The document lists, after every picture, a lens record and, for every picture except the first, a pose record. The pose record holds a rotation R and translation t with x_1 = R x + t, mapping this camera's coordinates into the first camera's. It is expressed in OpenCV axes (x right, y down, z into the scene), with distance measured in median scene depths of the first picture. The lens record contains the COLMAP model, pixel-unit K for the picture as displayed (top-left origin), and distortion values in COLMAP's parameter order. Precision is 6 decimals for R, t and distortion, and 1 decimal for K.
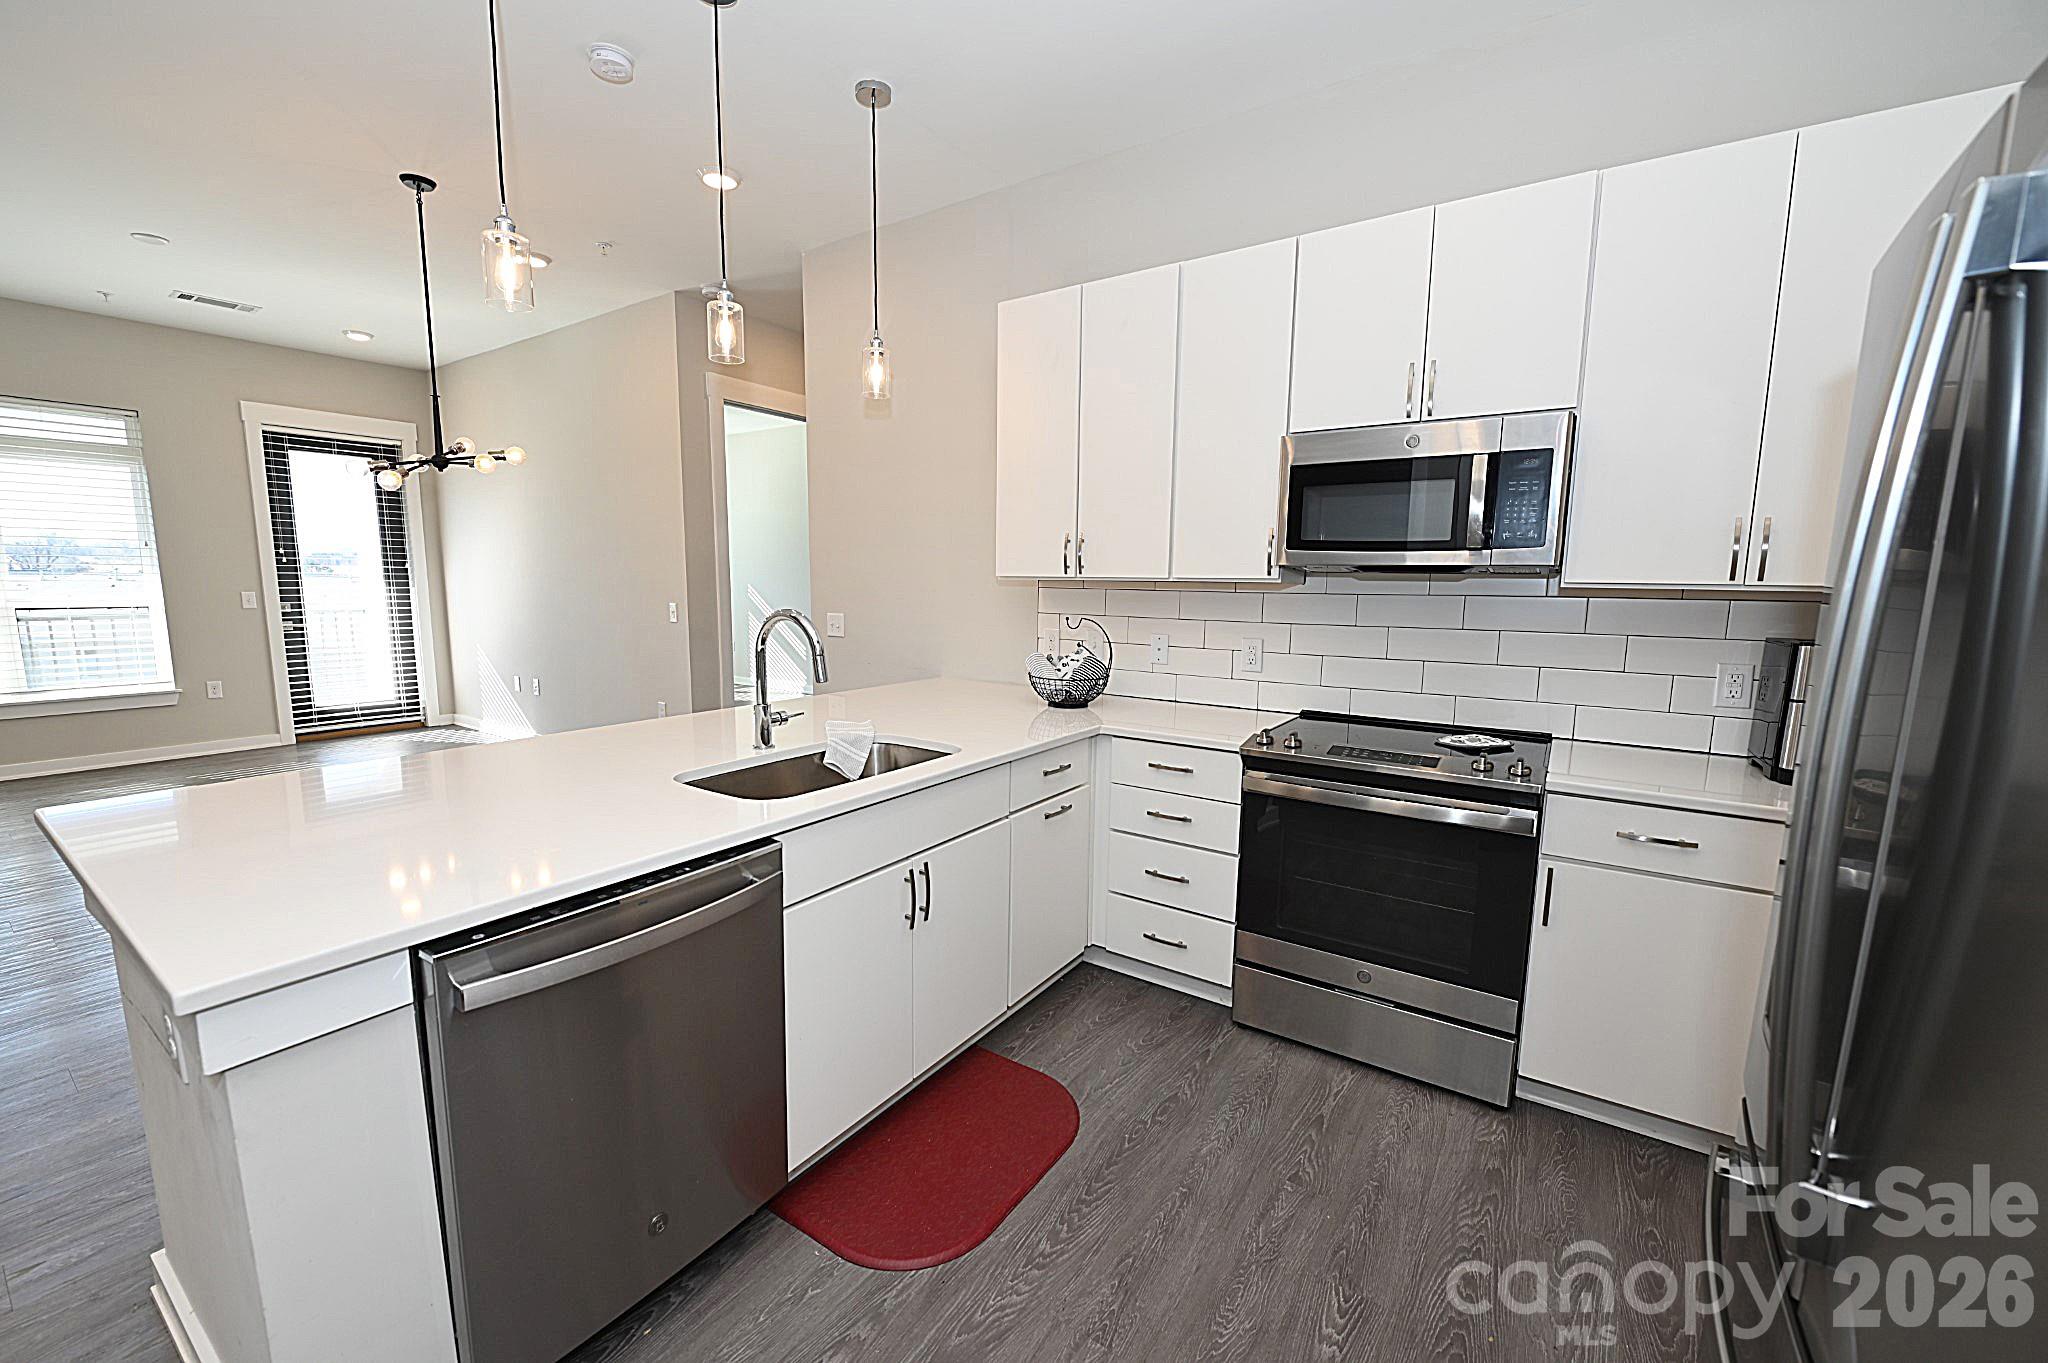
lens RADIAL K [[807.2, 0, 1015.9], [0, 807.2, 689.2], [0, 0, 1]] dist [-0.005680, -0.001635]
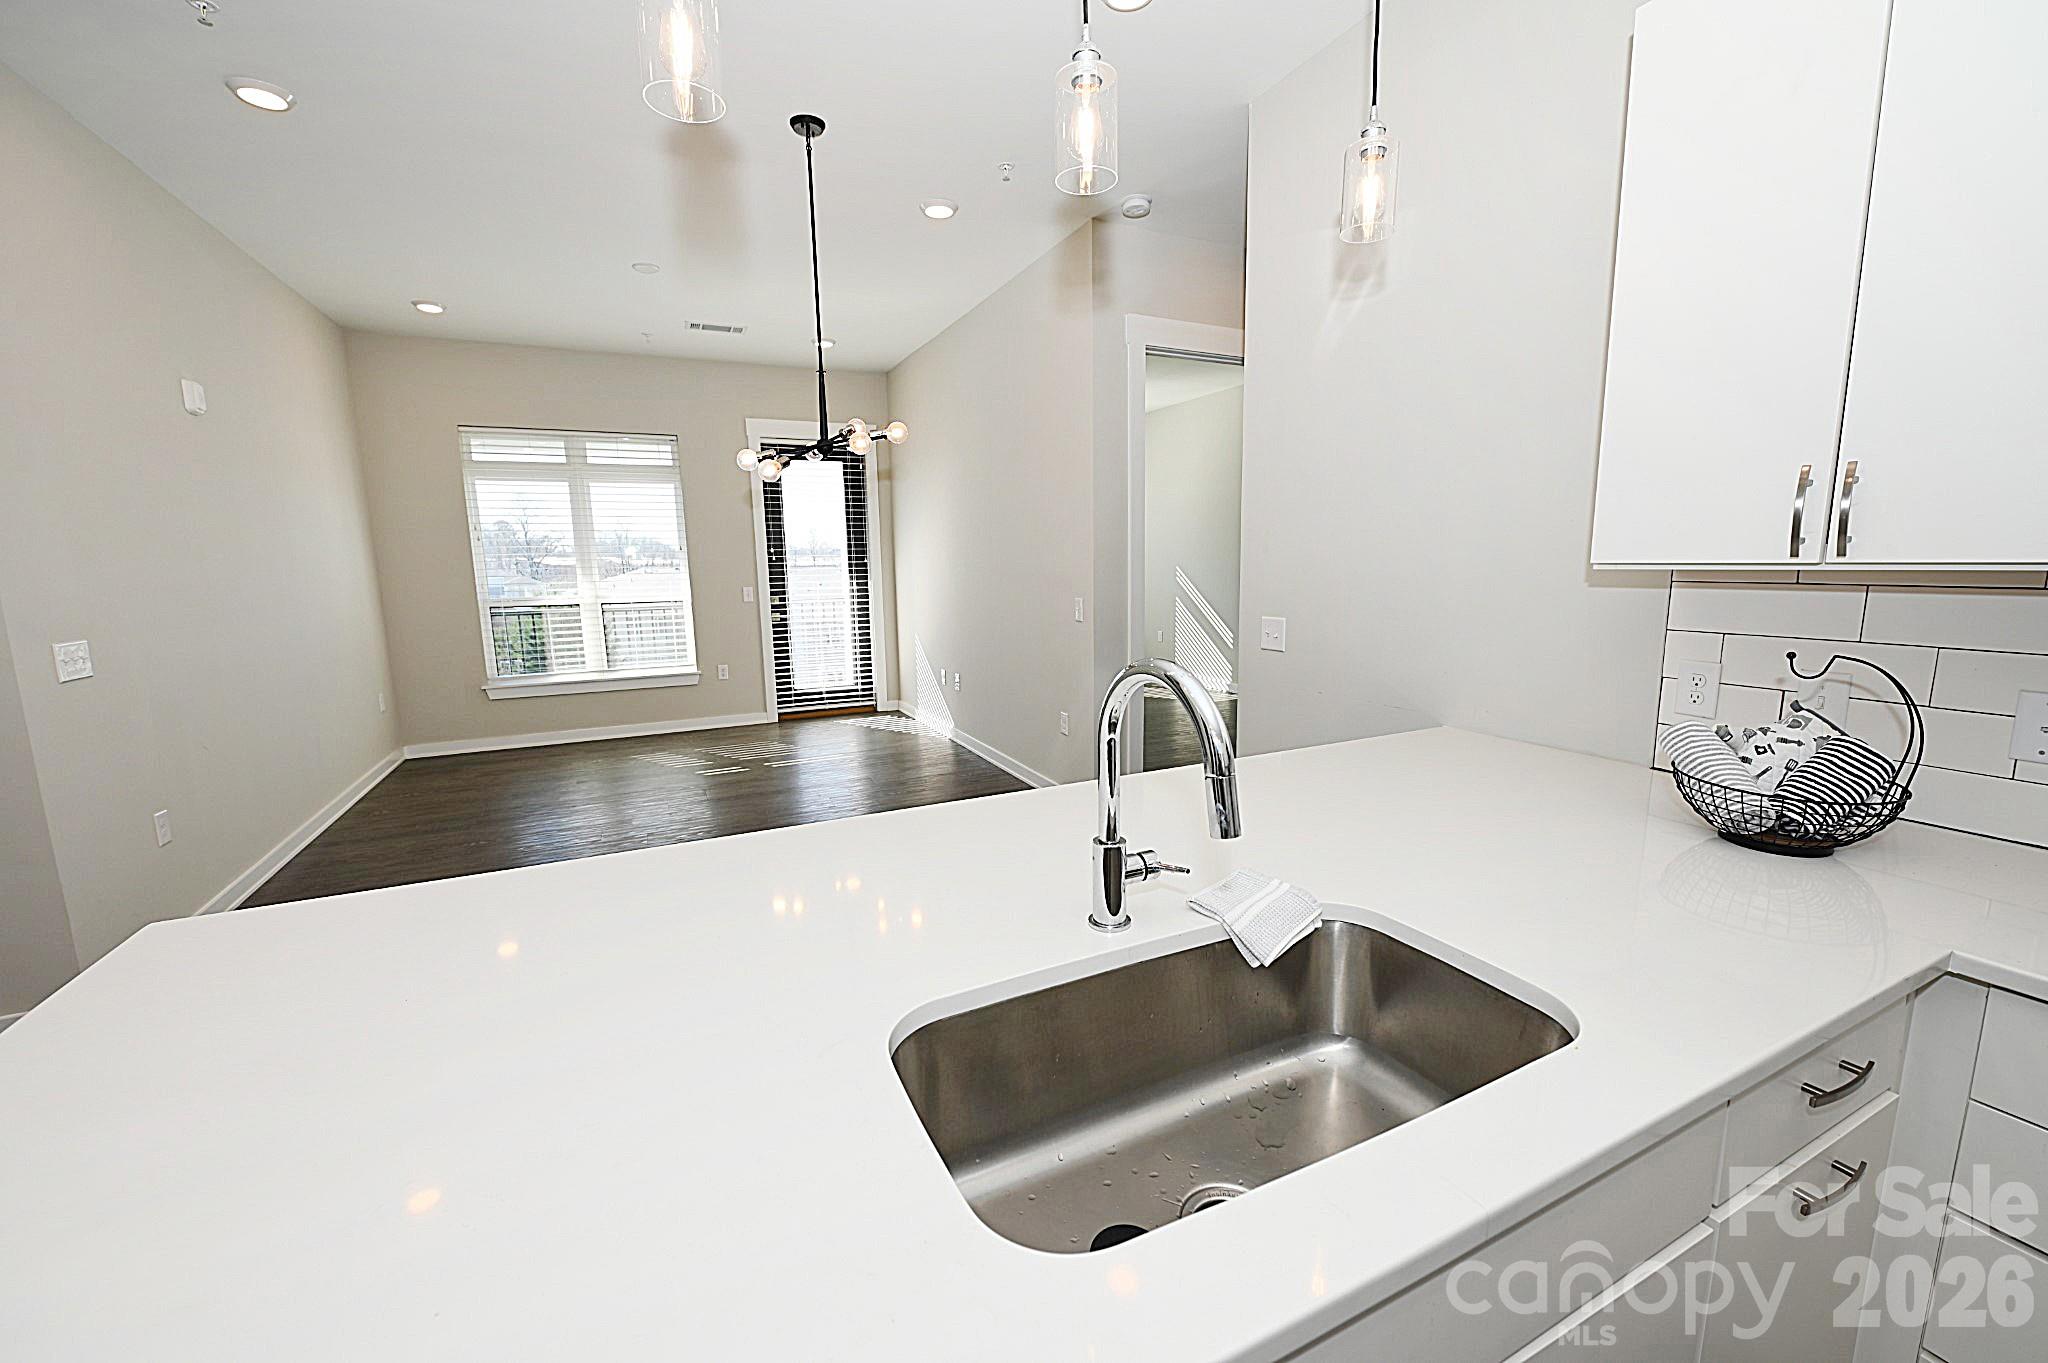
lens RADIAL K [[807.2, 0, 1024.2], [0, 807.2, 687.5], [0, 0, 1]] dist [-0.005680, -0.001635]
pose [[0.867296, 0.051932, -0.495076, -0.084862], [-0.041023, 0.998617, 0.032886, -0.066263], [0.496099, -0.008212, 0.868227, 0.396389]]
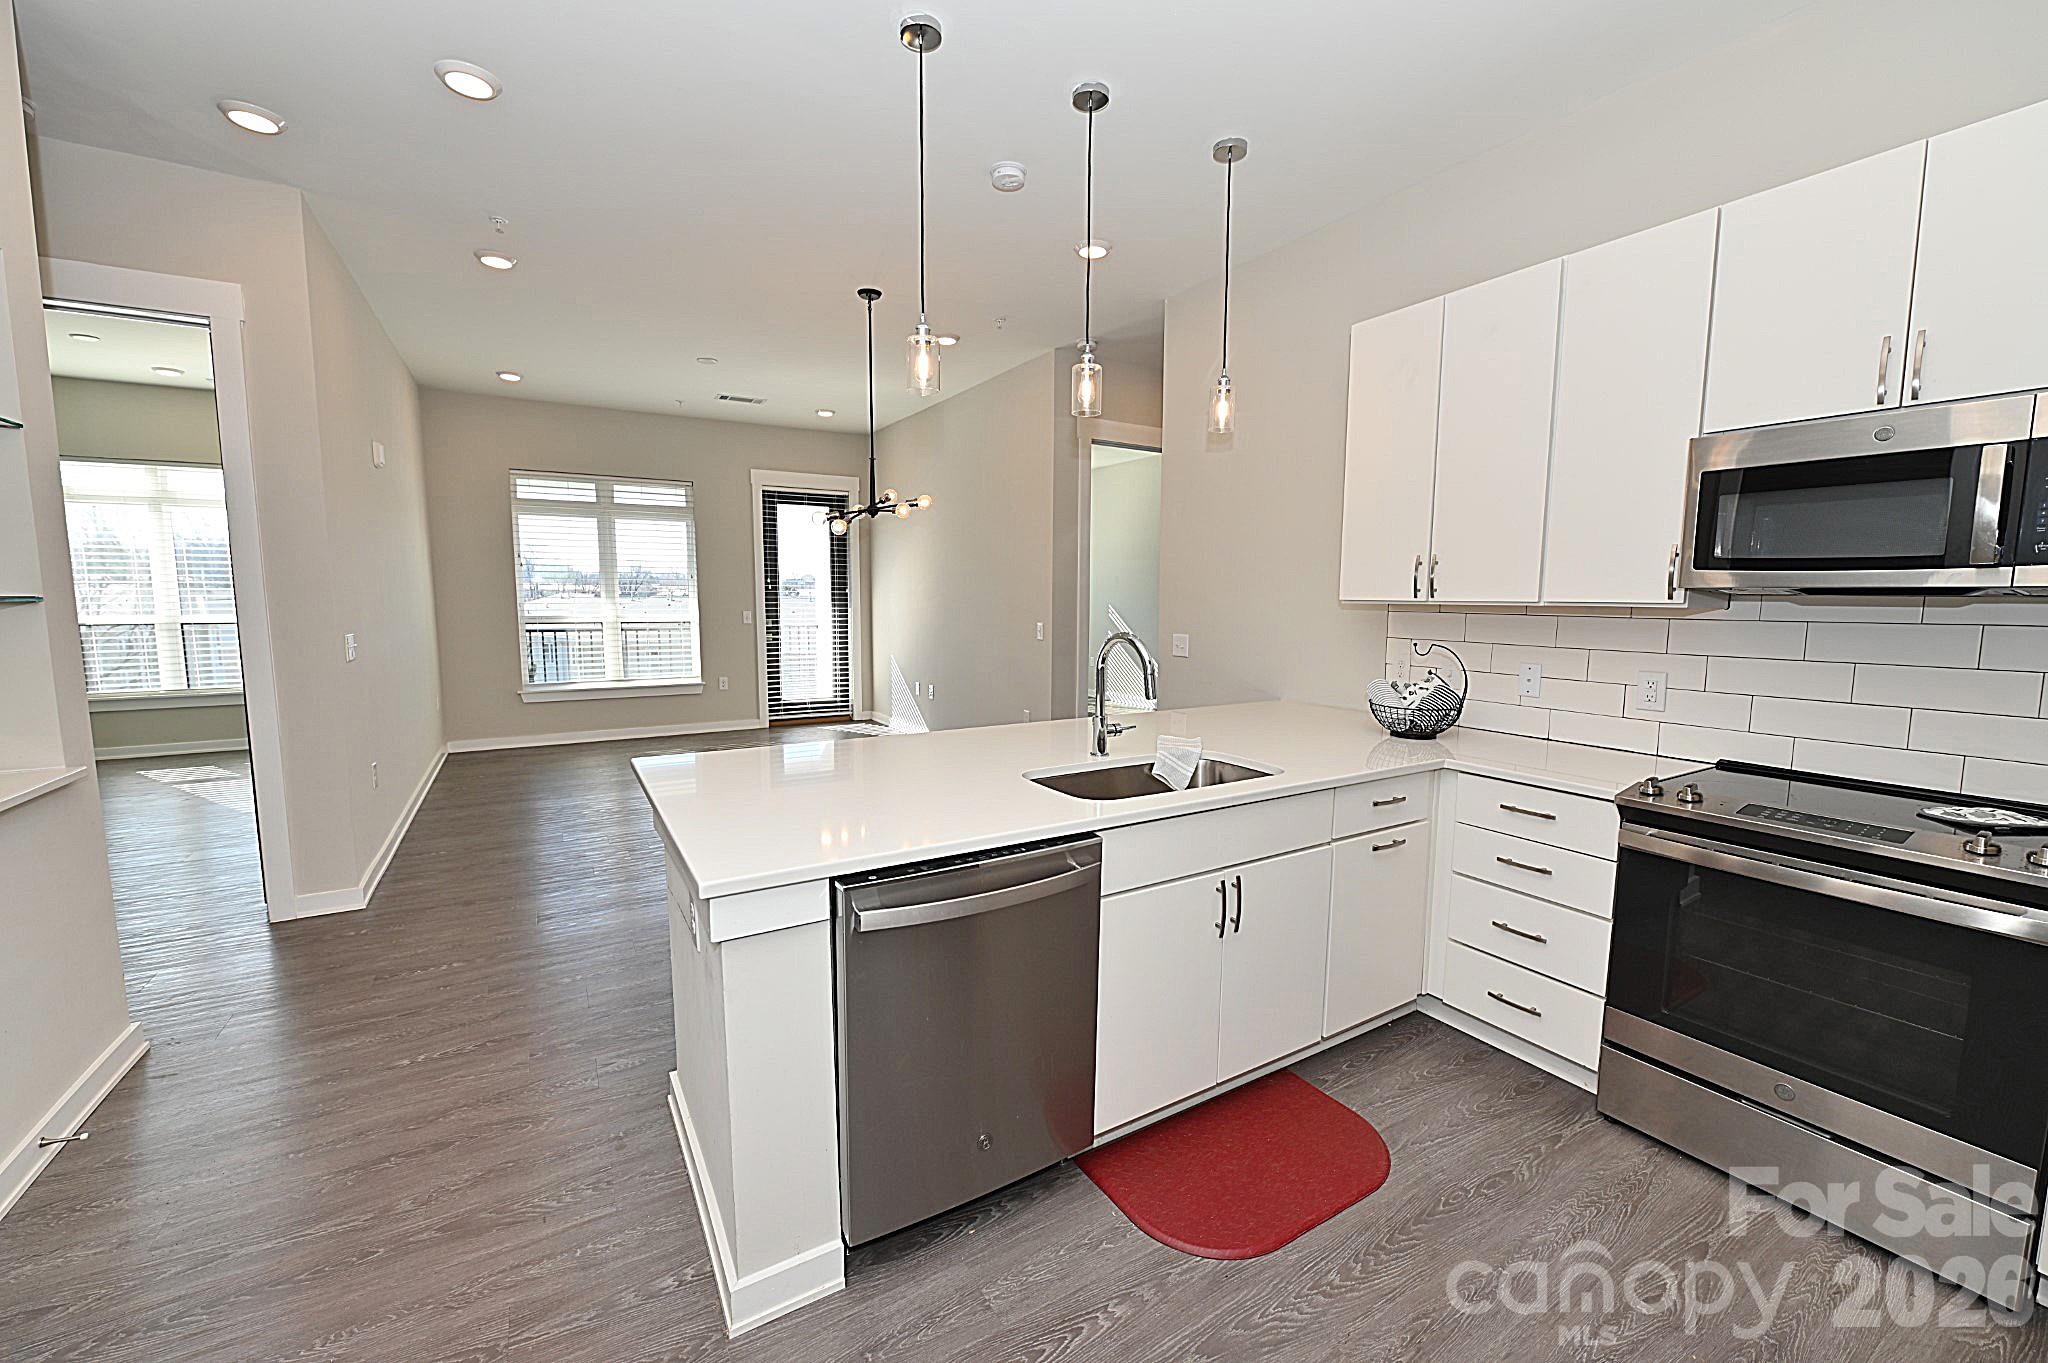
lens RADIAL K [[807.2, 0, 1026.6], [0, 807.2, 680.1], [0, 0, 1]] dist [-0.005680, -0.001635]
pose [[0.910651, 0.037165, -0.411502, 0.038680], [-0.051511, 0.998388, -0.023824, 0.000439], [0.409954, 0.042892, 0.911097, -0.048136]]
